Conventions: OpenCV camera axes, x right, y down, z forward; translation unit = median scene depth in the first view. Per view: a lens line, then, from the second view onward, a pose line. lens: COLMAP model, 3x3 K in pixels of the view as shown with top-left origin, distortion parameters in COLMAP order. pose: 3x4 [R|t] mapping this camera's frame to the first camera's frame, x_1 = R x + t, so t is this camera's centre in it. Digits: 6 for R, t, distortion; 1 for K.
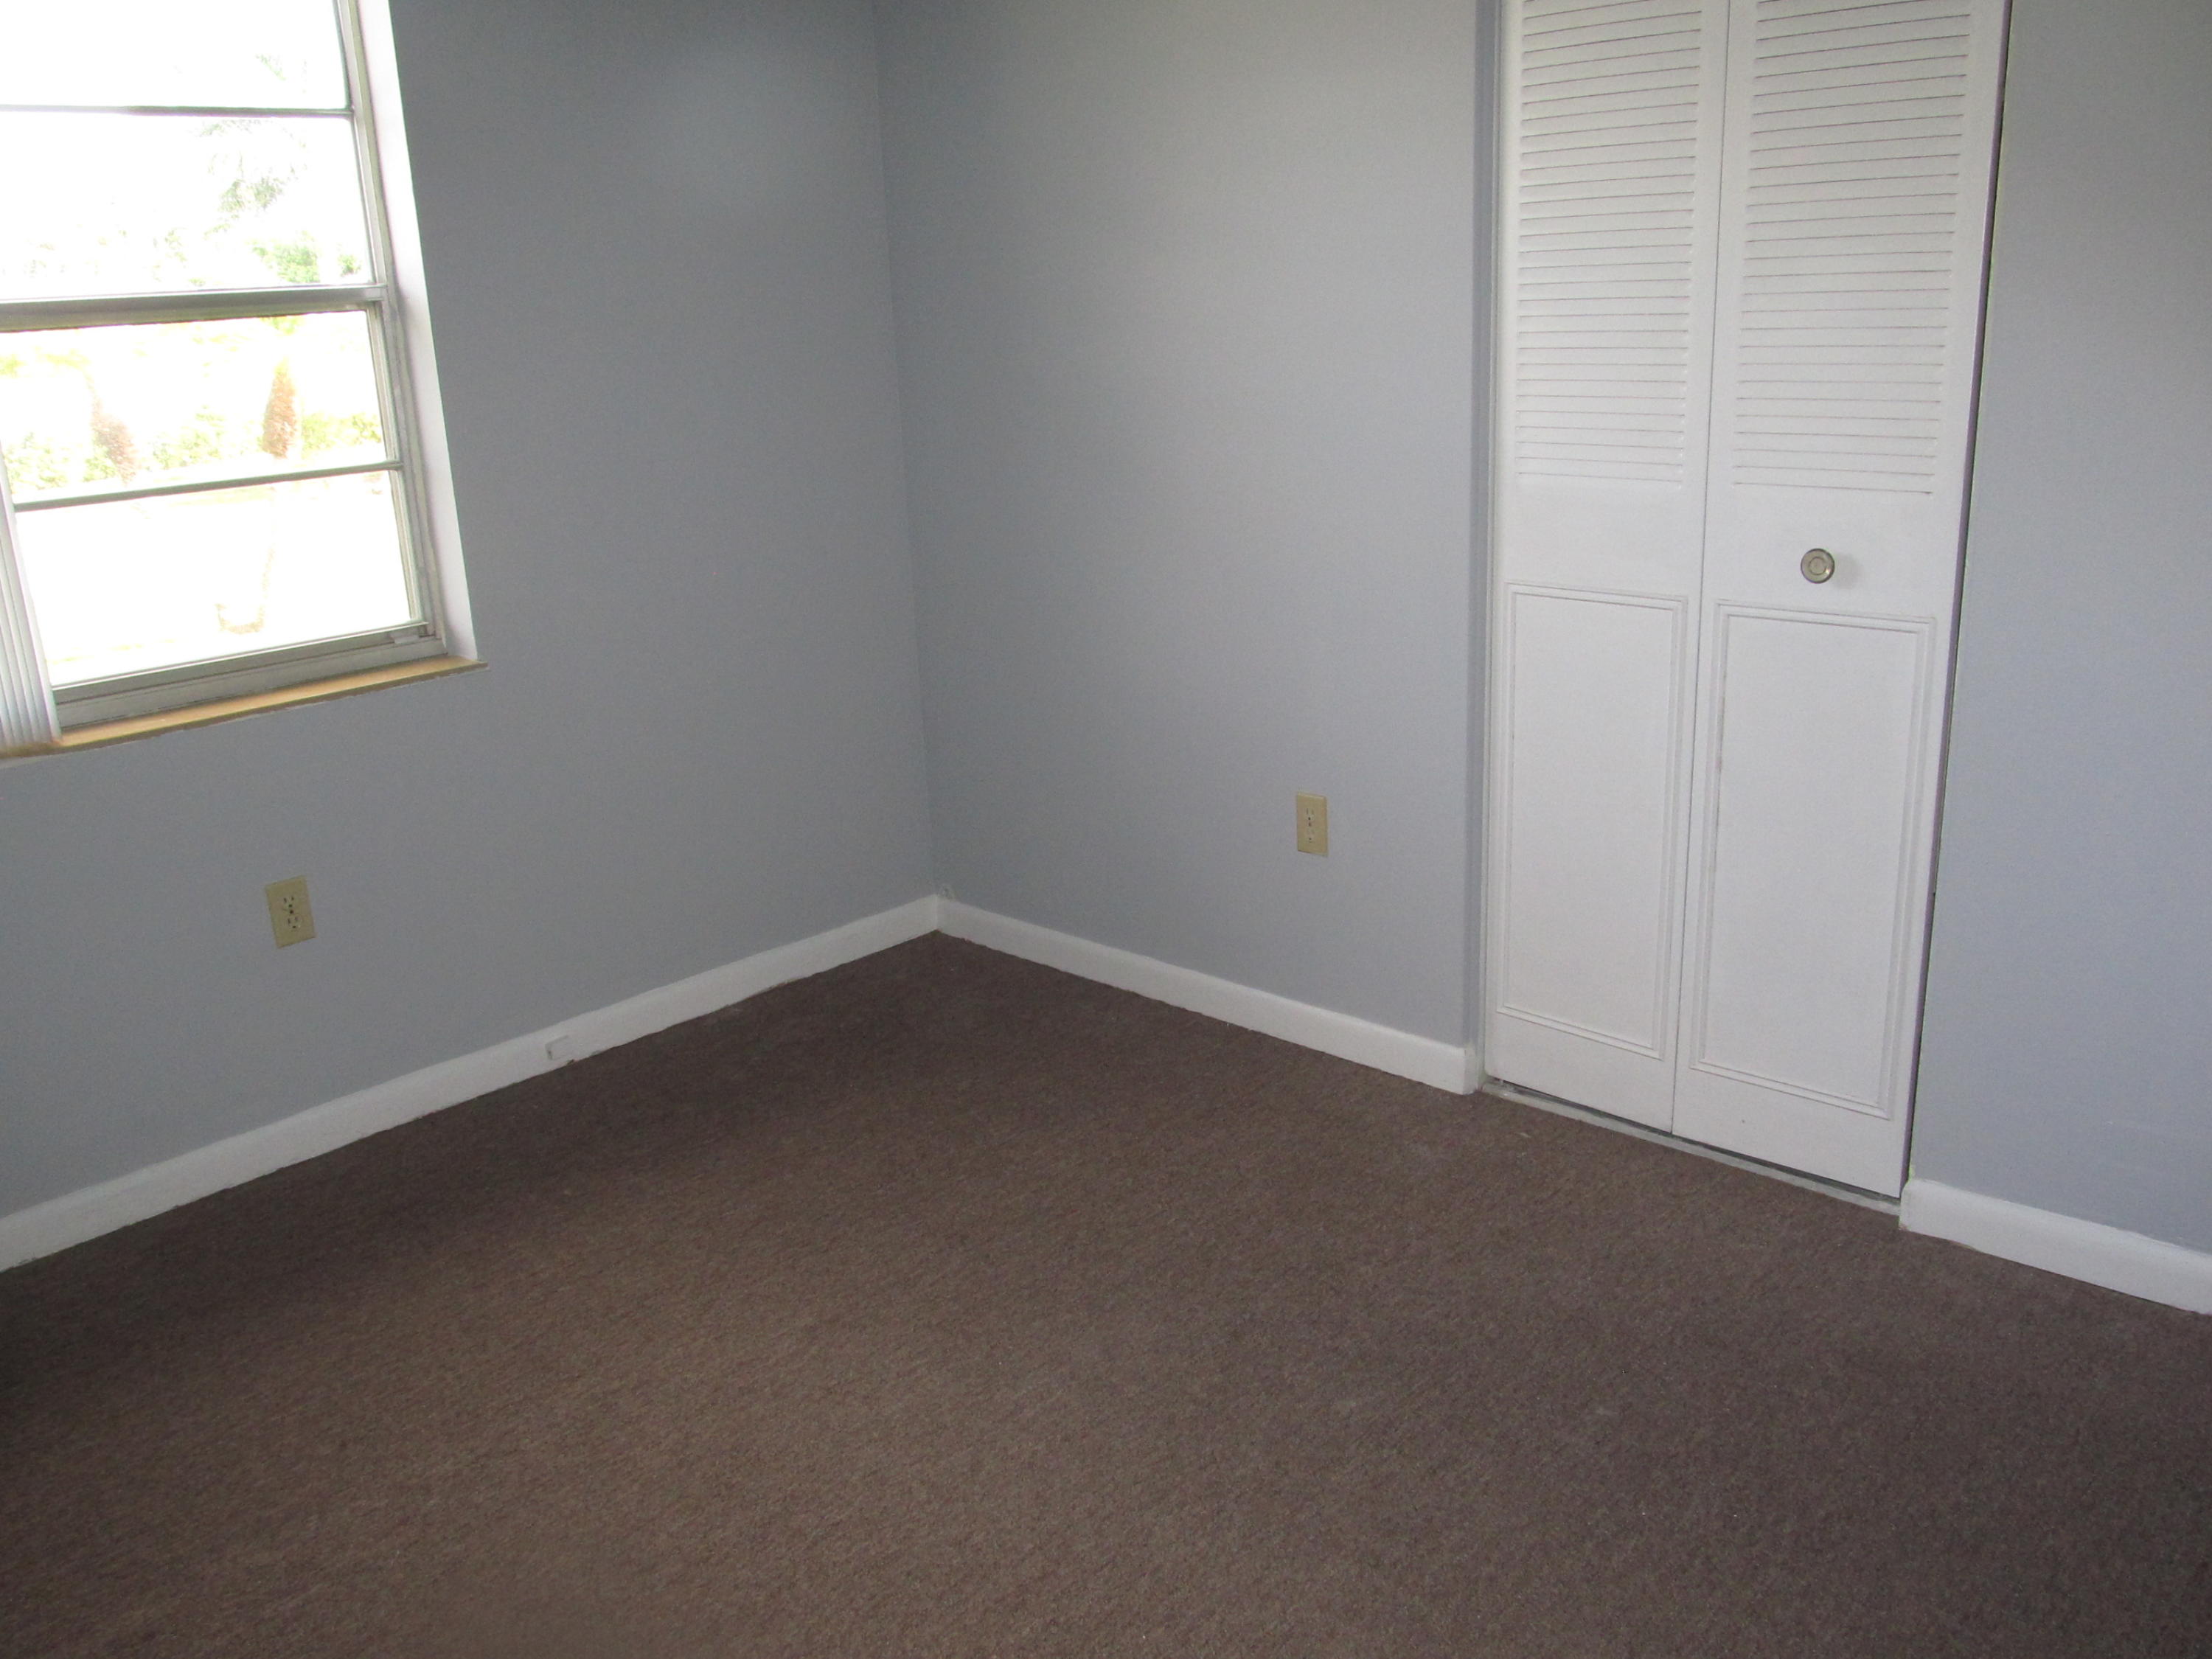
lens RADIAL K [[1831.9, 0, 1103.7], [0, 1831.9, 824.7], [0, 0, 1]] dist [-0.062551, 0.032657]
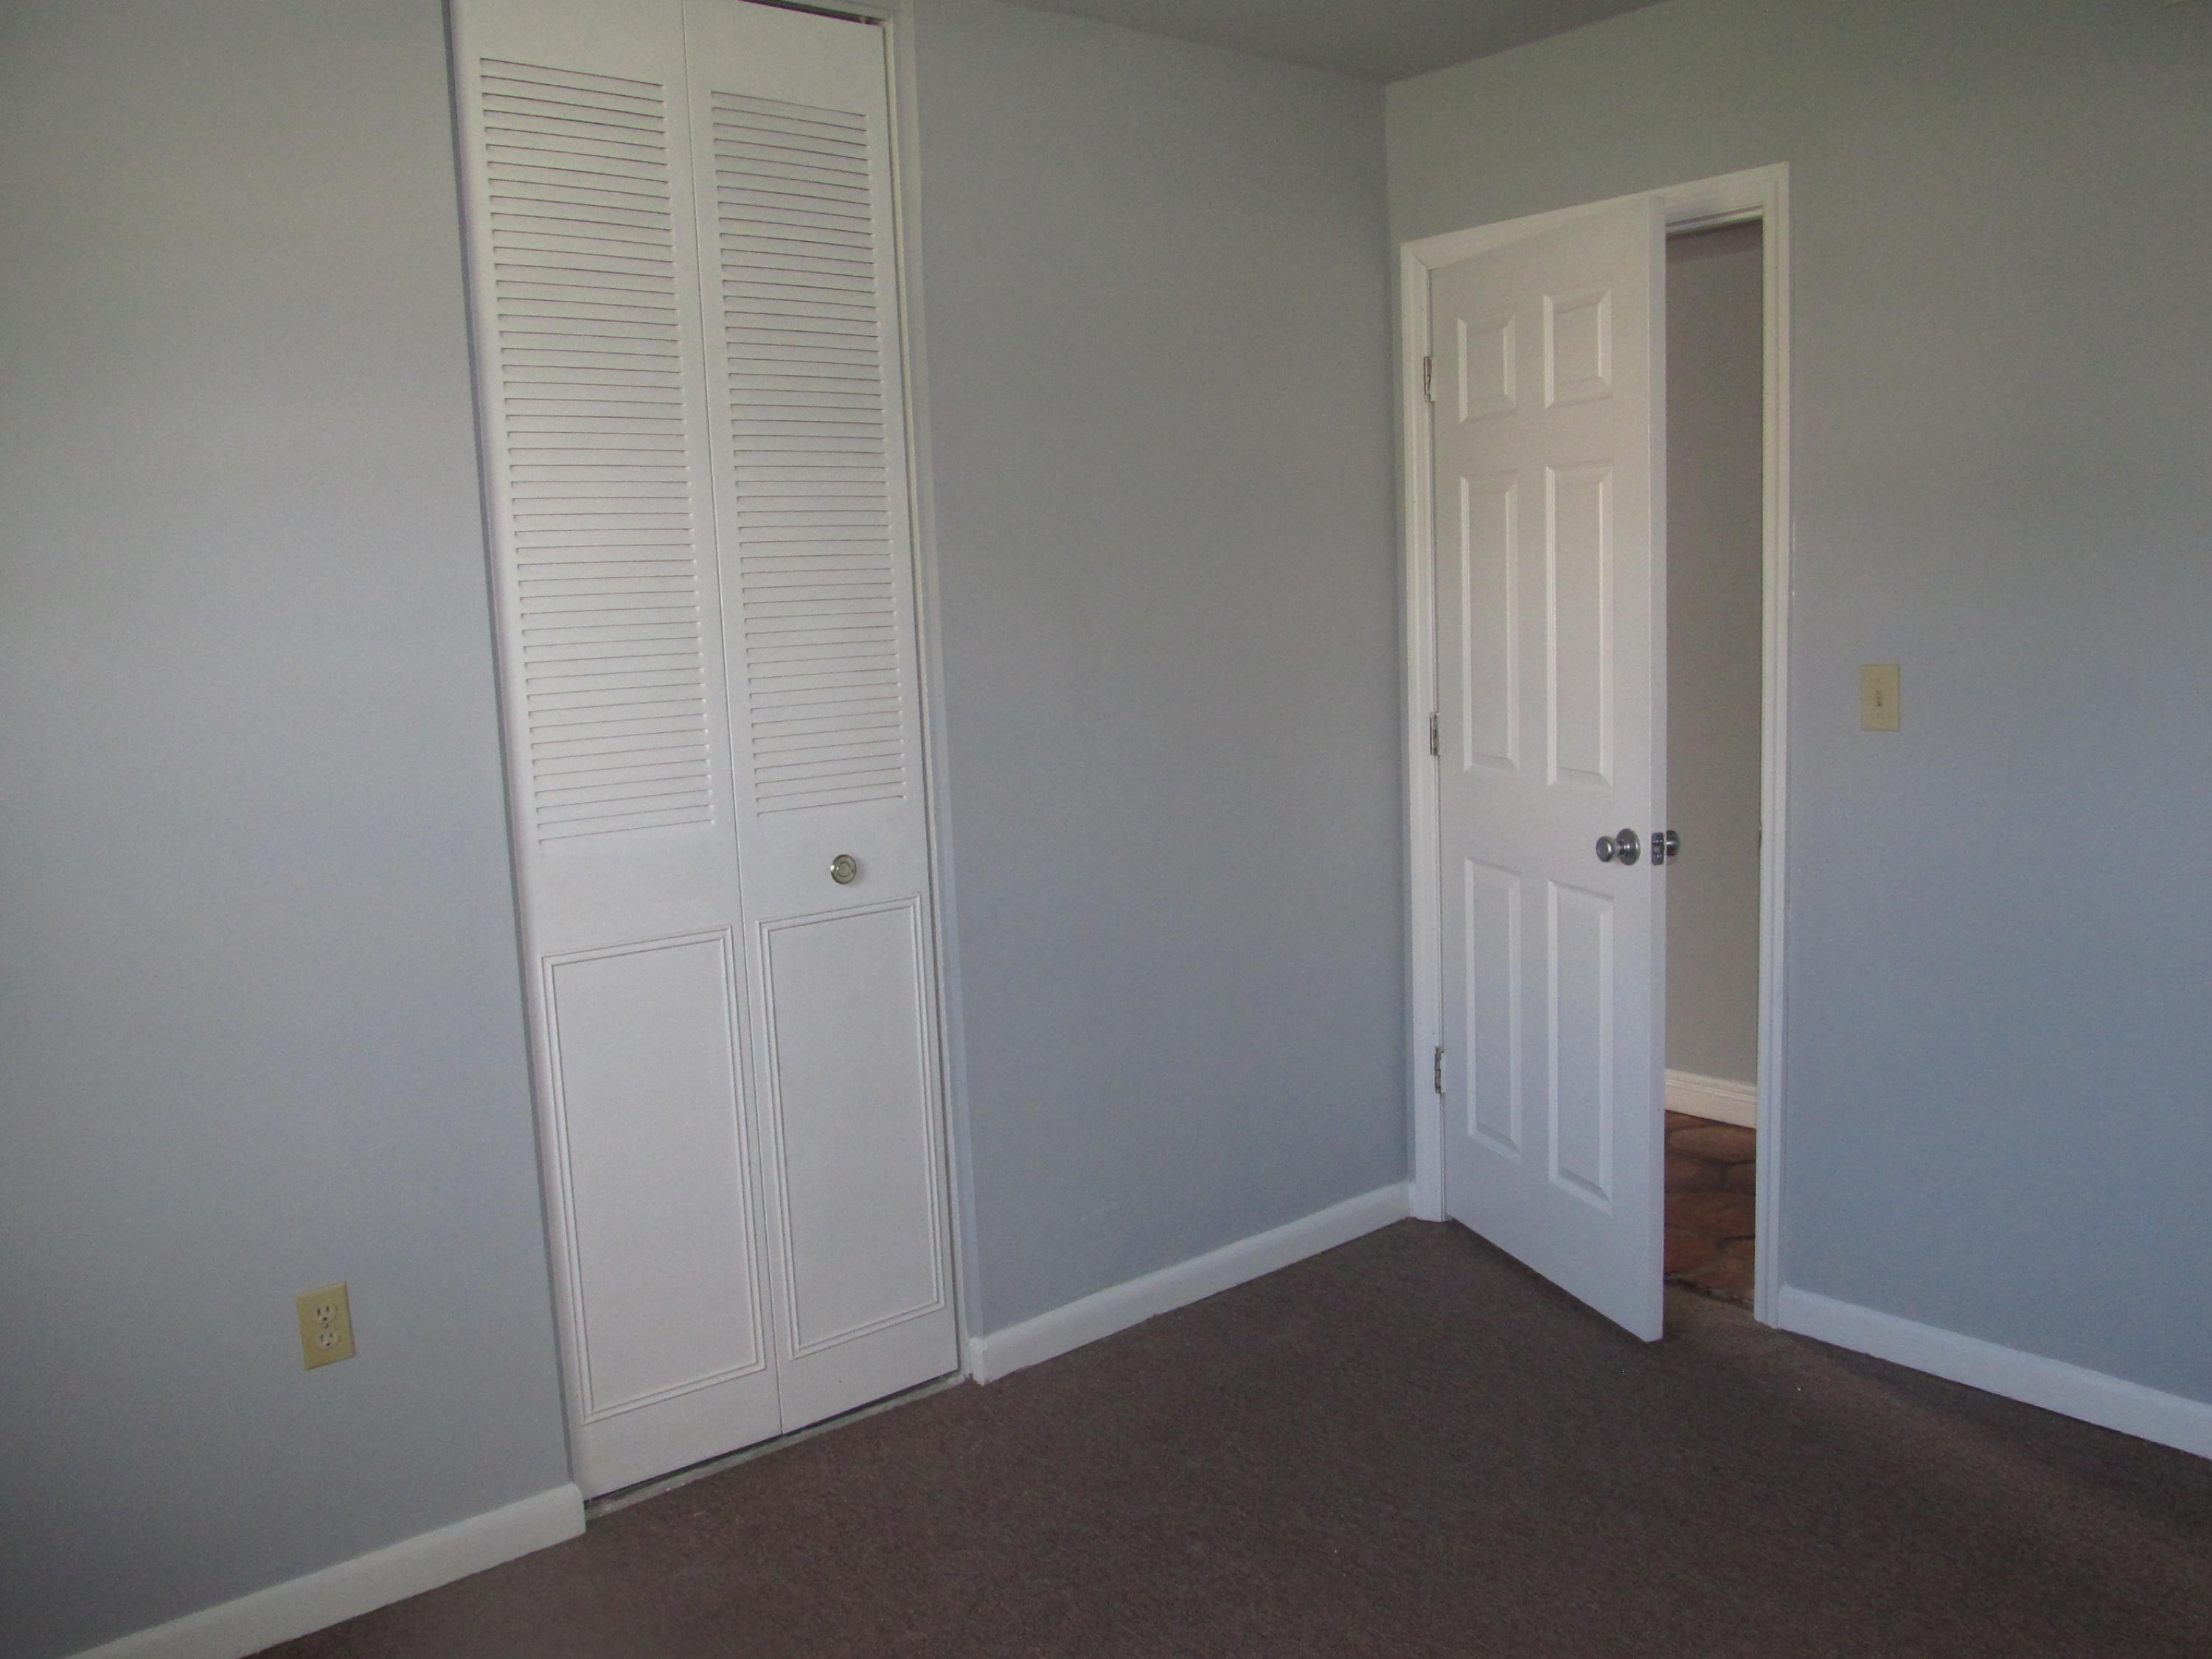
lens RADIAL K [[1831.9, 0, 1105.5], [0, 1831.9, 834.0], [0, 0, 1]] dist [-0.062551, 0.032657]
pose [[0.112012, -0.093848, 0.989265, -0.694931], [0.314661, 0.947651, 0.054272, -0.160626], [-0.942572, 0.305204, 0.135679, 0.614184]]
